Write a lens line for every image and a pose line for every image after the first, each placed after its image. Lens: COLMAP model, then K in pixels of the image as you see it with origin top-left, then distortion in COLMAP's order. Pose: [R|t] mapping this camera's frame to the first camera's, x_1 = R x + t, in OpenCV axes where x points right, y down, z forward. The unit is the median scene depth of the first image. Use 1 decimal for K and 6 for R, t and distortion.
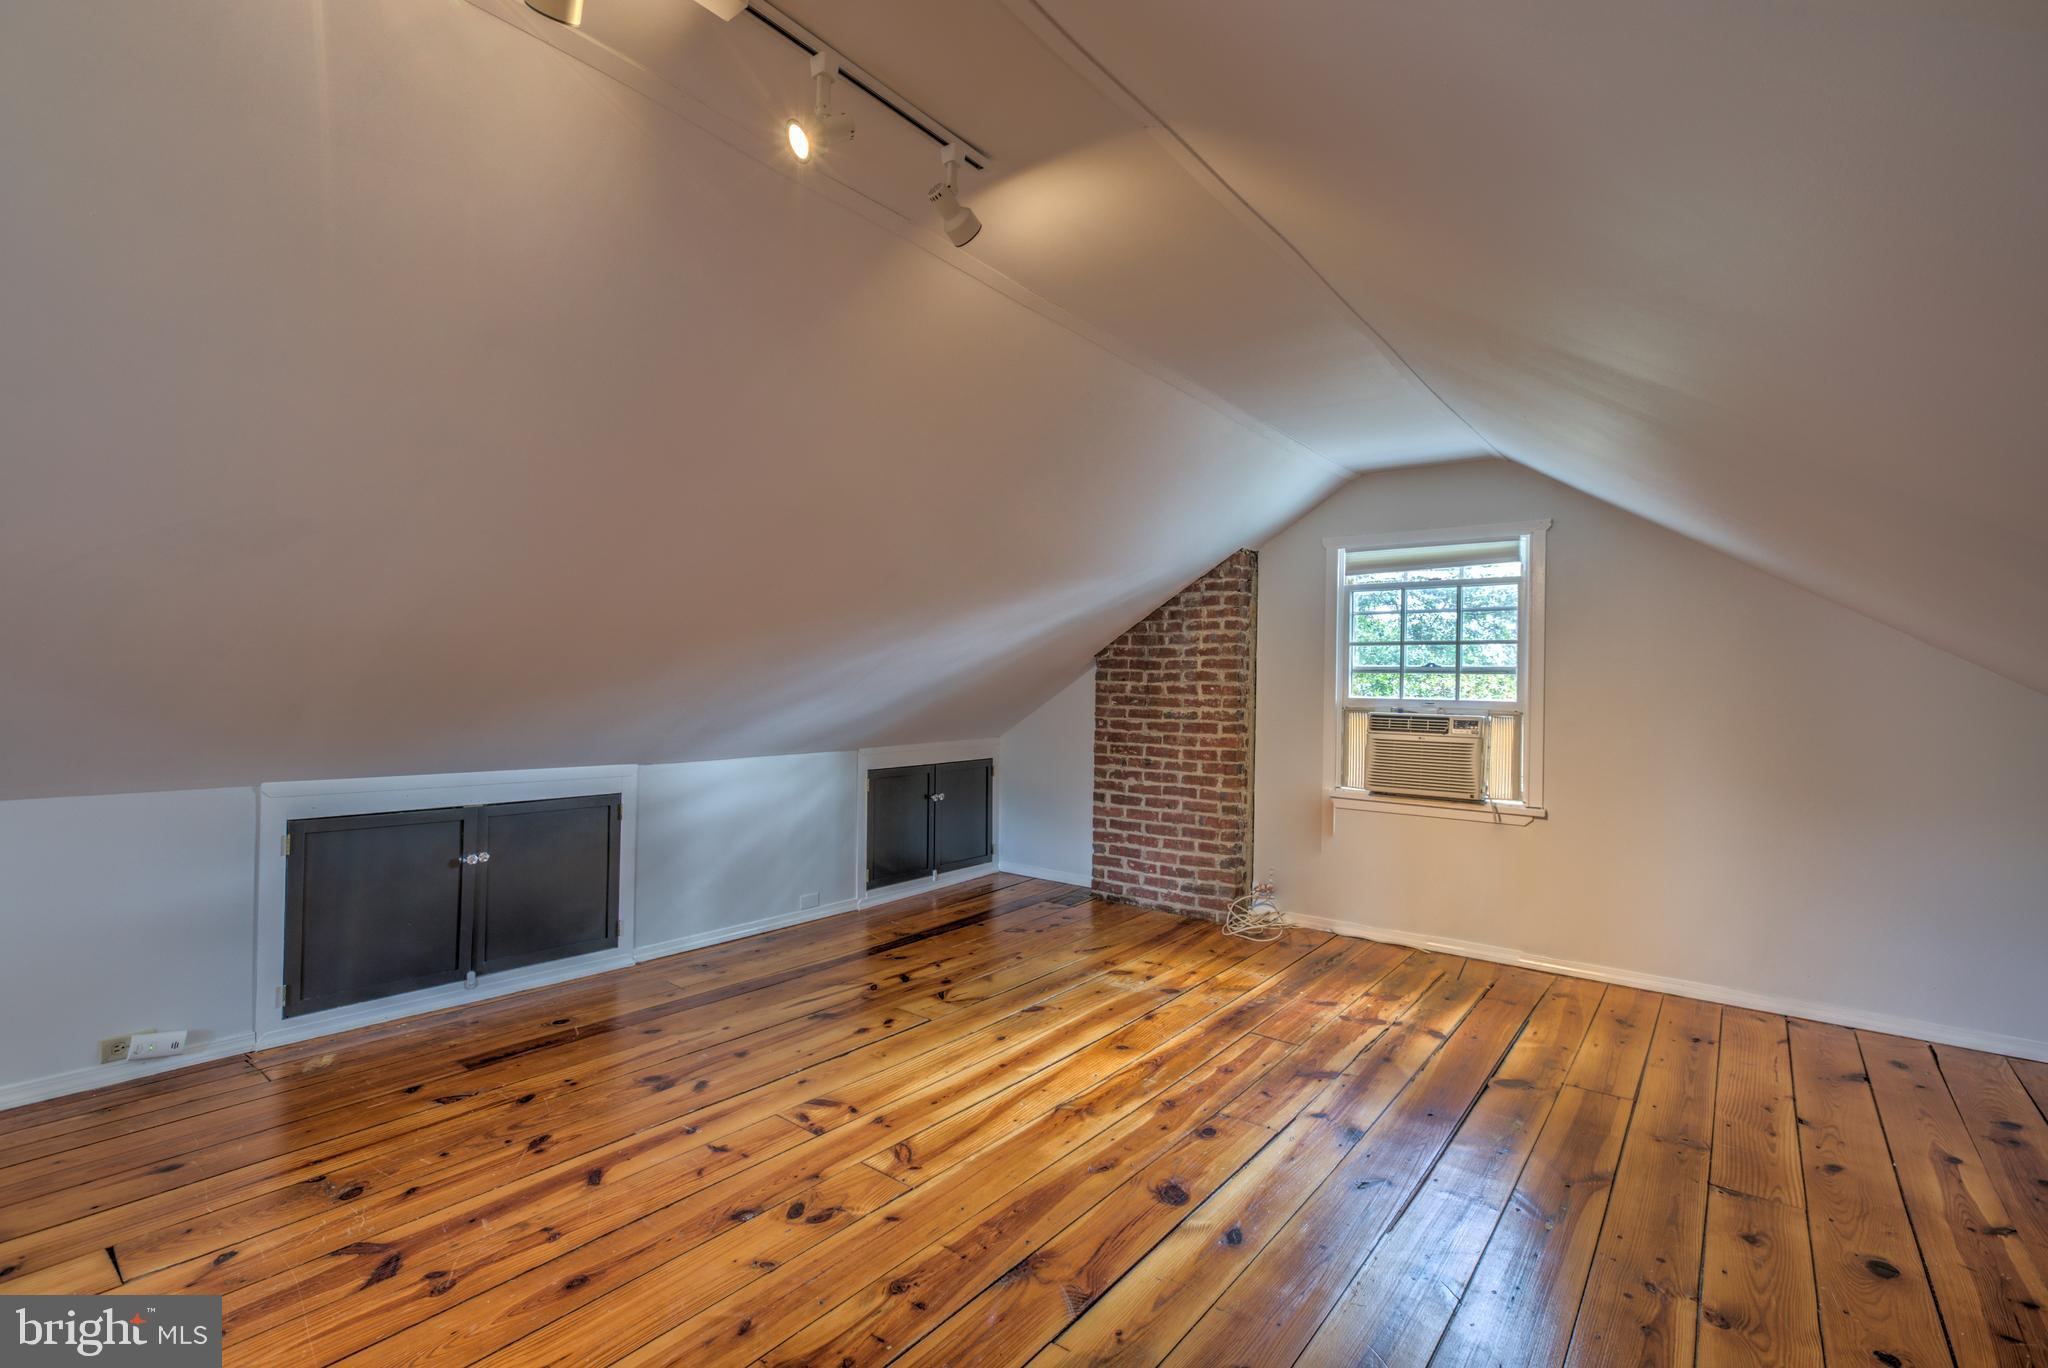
lens RADIAL K [[918.3, 0, 1032.4], [0, 918.3, 679.7], [0, 0, 1]] dist [-0.007874, 0.002773]
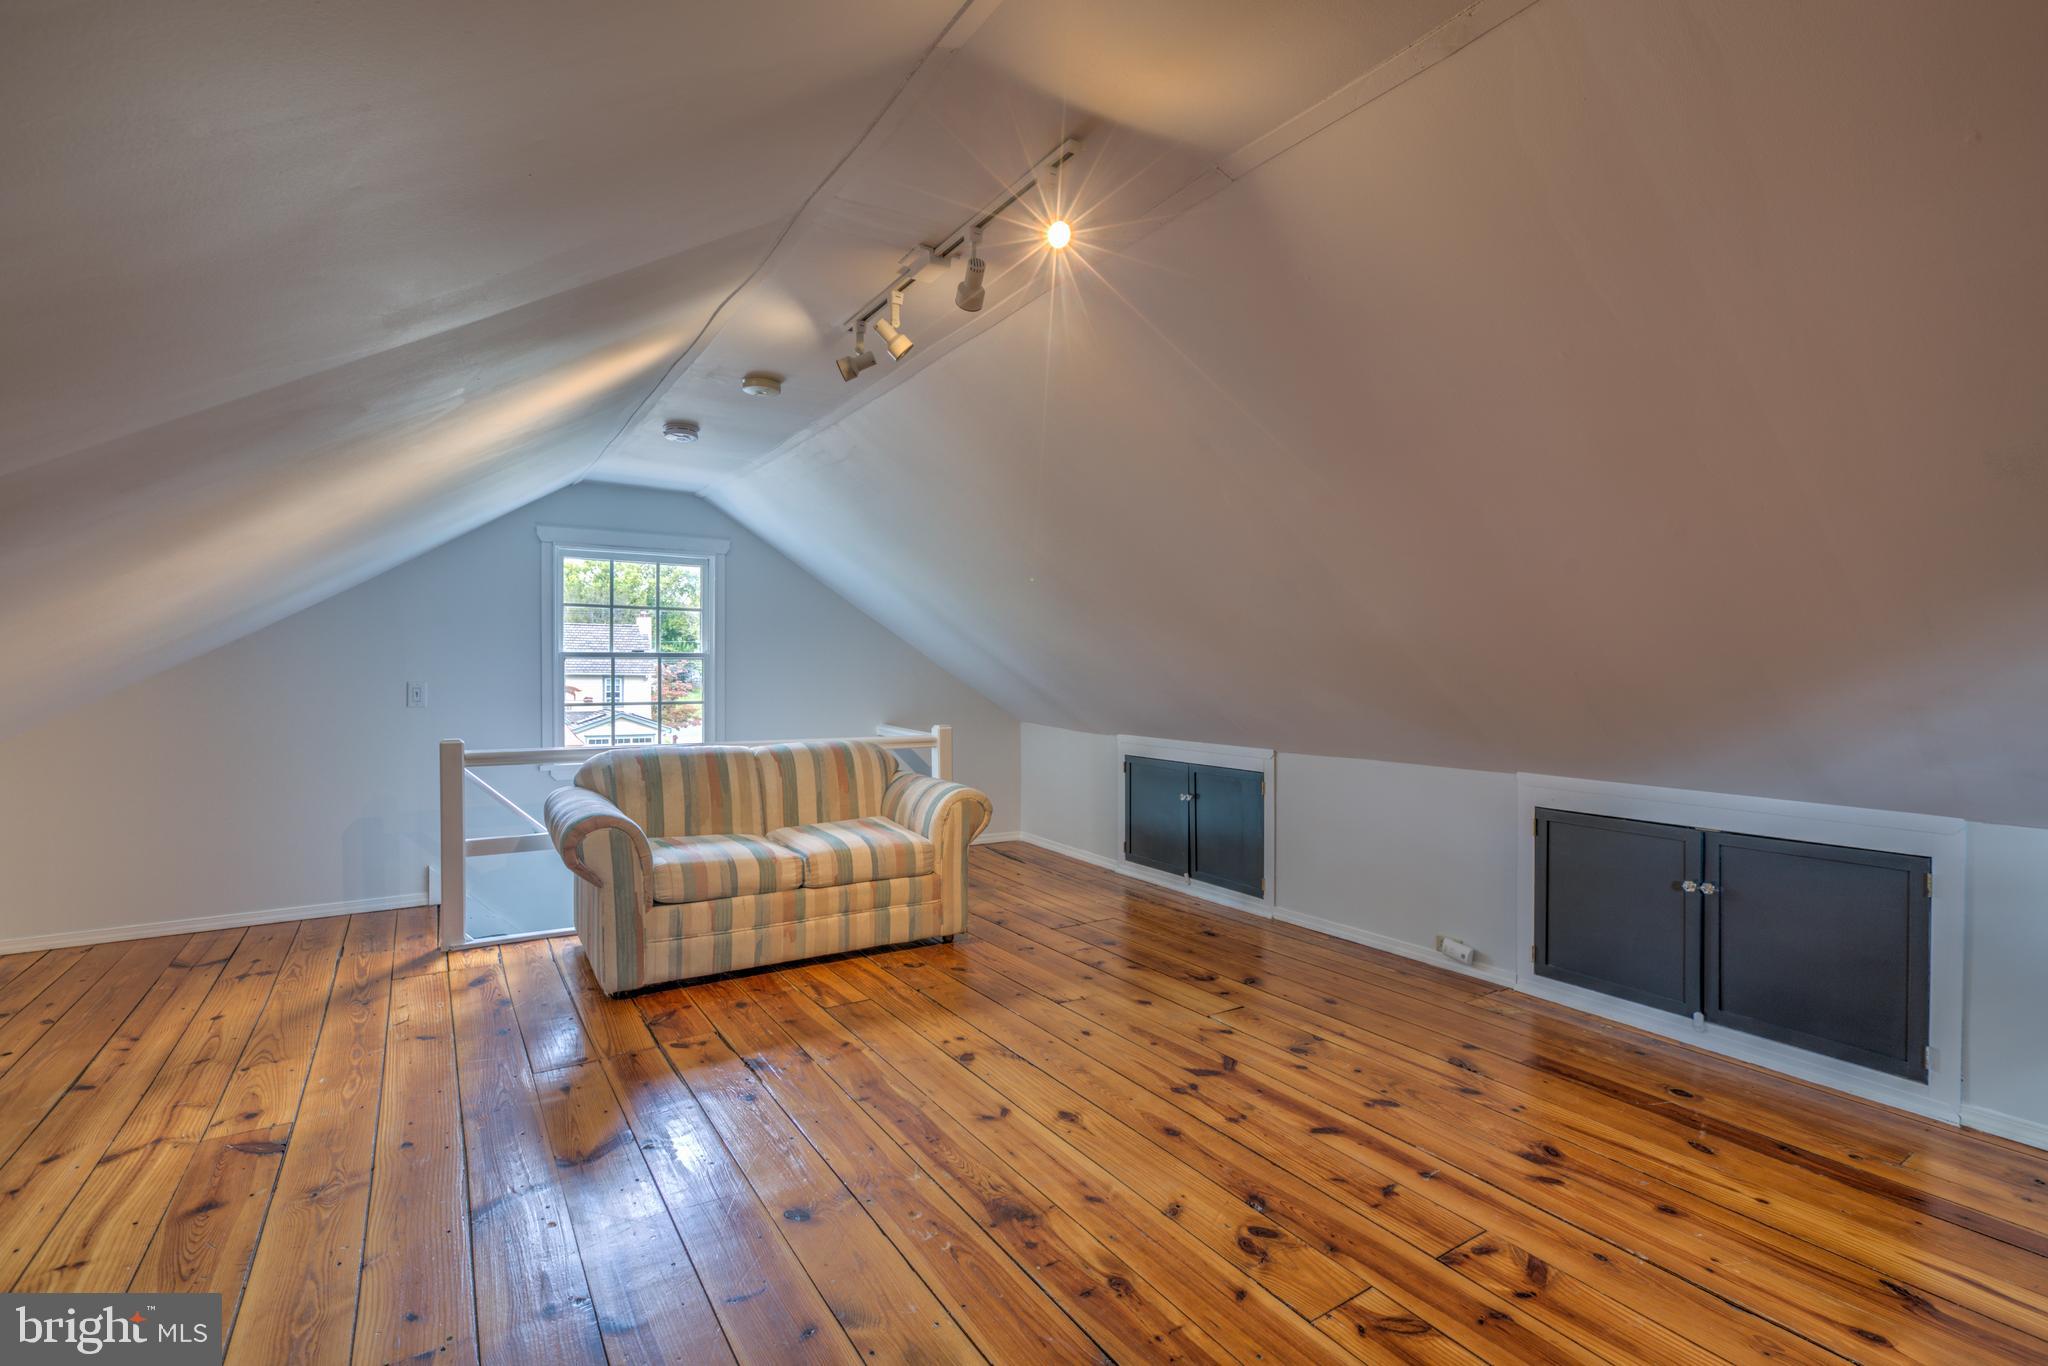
lens RADIAL K [[918.3, 0, 1031.8], [0, 918.3, 678.4], [0, 0, 1]] dist [-0.007874, 0.002773]
pose [[-0.318936, -0.017057, -0.947623, 0.623579], [-0.012819, 0.999824, -0.013683, 0.014483], [0.947690, 0.007784, -0.319099, 0.908461]]
